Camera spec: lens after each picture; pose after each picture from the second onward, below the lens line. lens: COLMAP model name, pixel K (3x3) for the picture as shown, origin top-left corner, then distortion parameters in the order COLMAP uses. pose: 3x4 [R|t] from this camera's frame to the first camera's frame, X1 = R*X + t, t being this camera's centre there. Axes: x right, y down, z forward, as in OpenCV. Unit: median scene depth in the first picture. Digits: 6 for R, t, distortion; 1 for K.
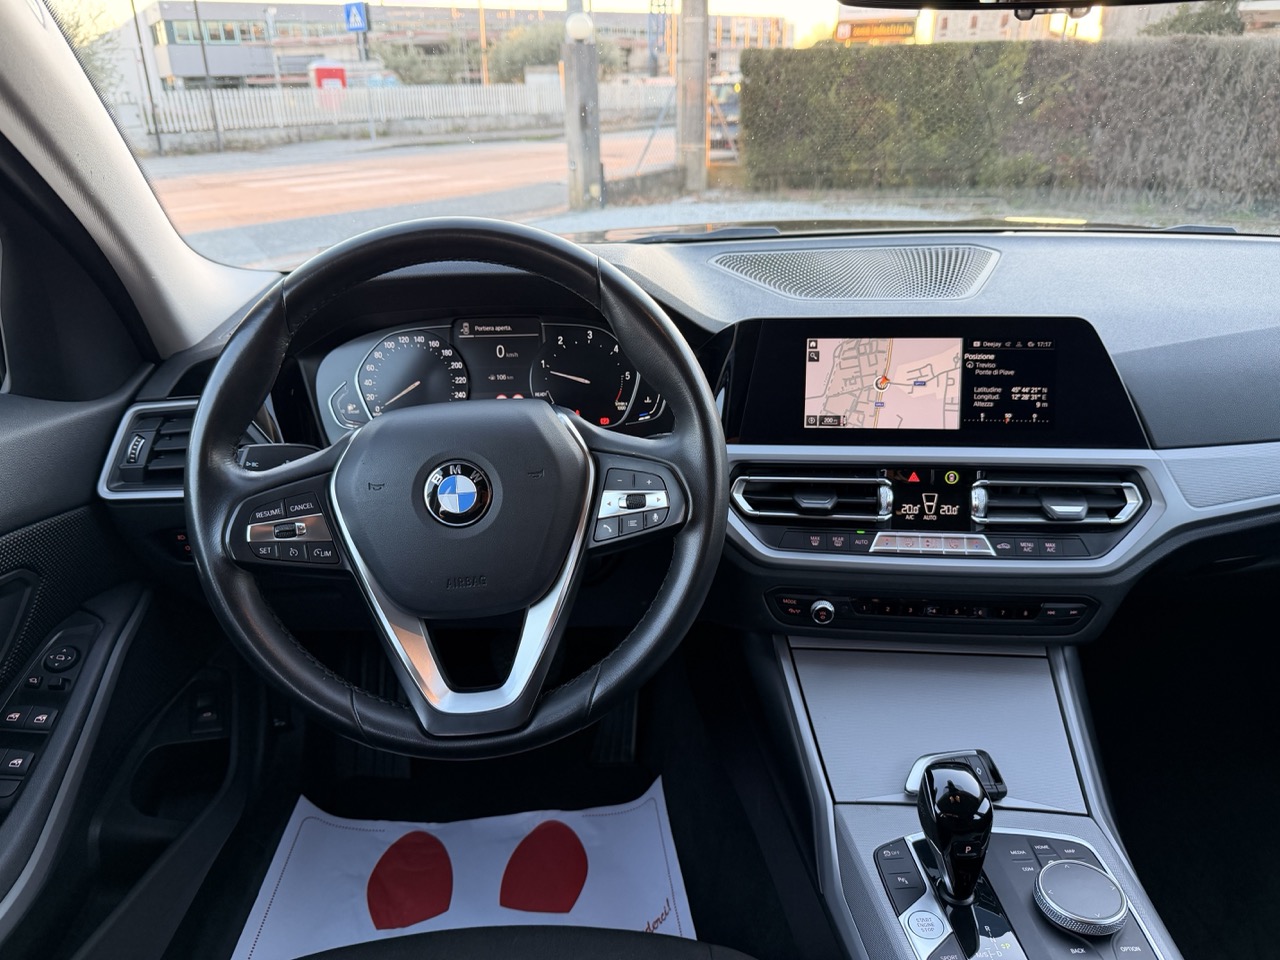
lens RADIAL K [[930.6, 0, 634.5], [0, 930.6, 480.3], [0, 0, 1]] dist [-0.028049, 0.022904]
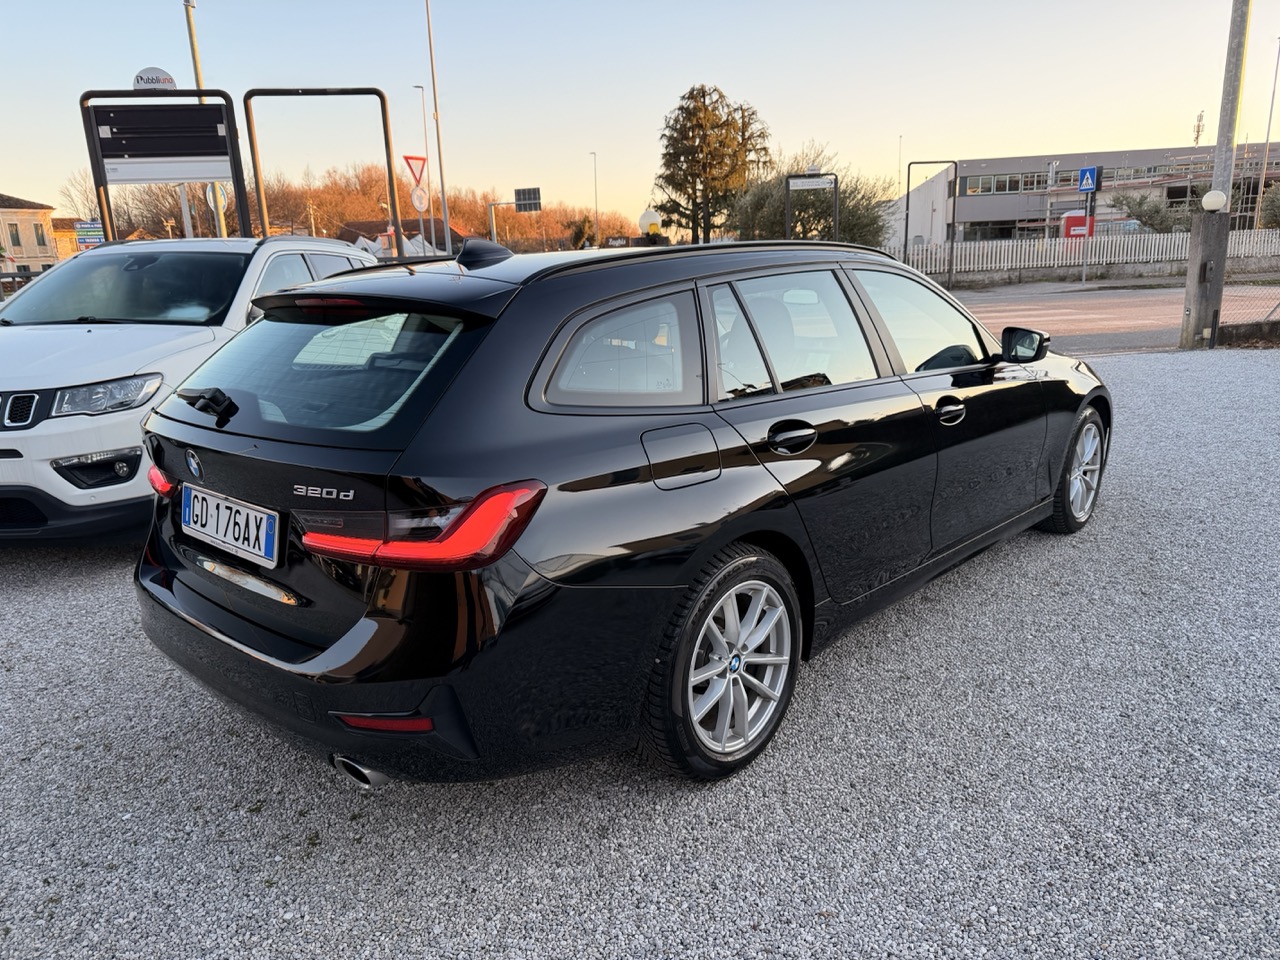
lens RADIAL K [[904.7, 0, 640.0], [0, 904.7, 480.0], [0, 0, 1]] dist [0.019086, -0.020833]
pose [[0.719942, 0.161129, -0.675071, 0.124105], [-0.247038, 0.968467, -0.032299, 0.039364], [0.648580, 0.190022, 0.737045, -0.133440]]
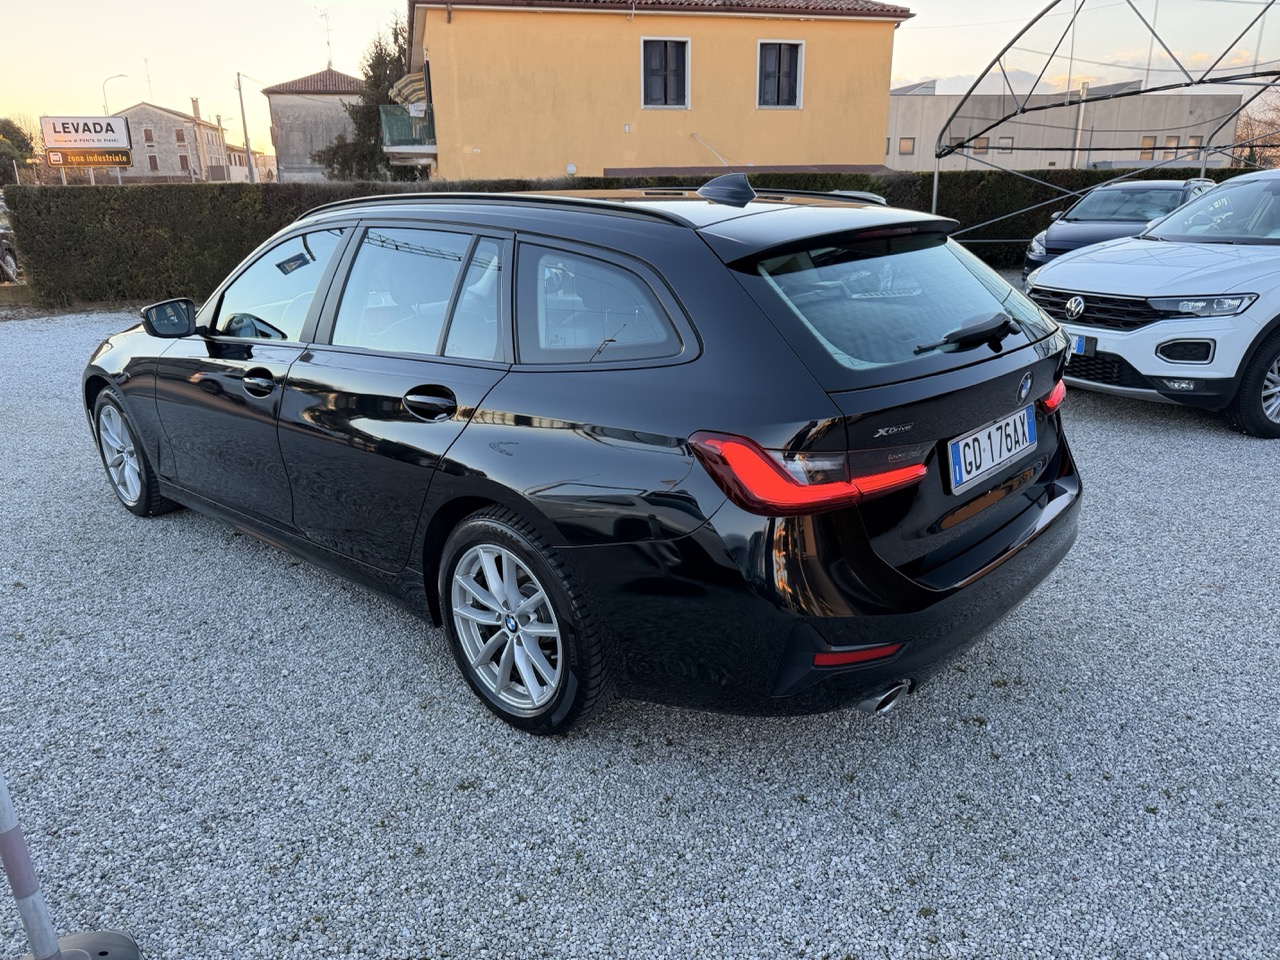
lens RADIAL K [[903.8, 0, 640.0], [0, 903.8, 480.0], [0, 0, 1]] dist [-0.001345, -0.003284]
pose [[0.700245, -0.218406, 0.679674, -0.091095], [0.282679, 0.959065, 0.016951, 0.042777], [-0.655553, 0.180260, 0.733319, -0.137110]]
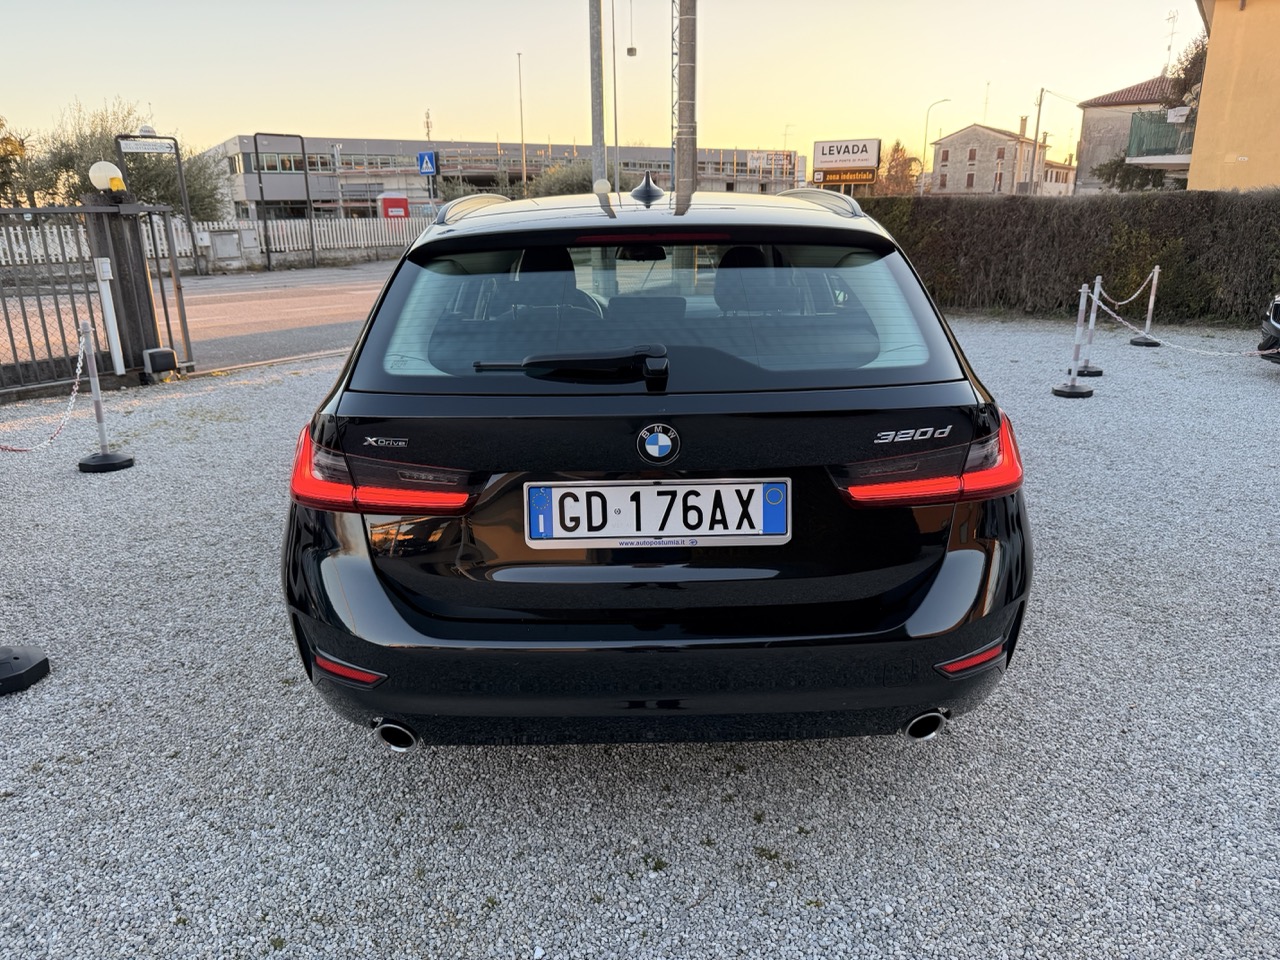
lens RADIAL K [[904.7, 0, 640.0], [0, 904.7, 480.0], [0, 0, 1]] dist [0.019086, -0.020833]
pose [[0.999725, 0.011356, -0.020509, 0.016677], [-0.013581, 0.993634, -0.111837, 0.059540], [0.019108, 0.112085, 0.993515, -0.171405]]
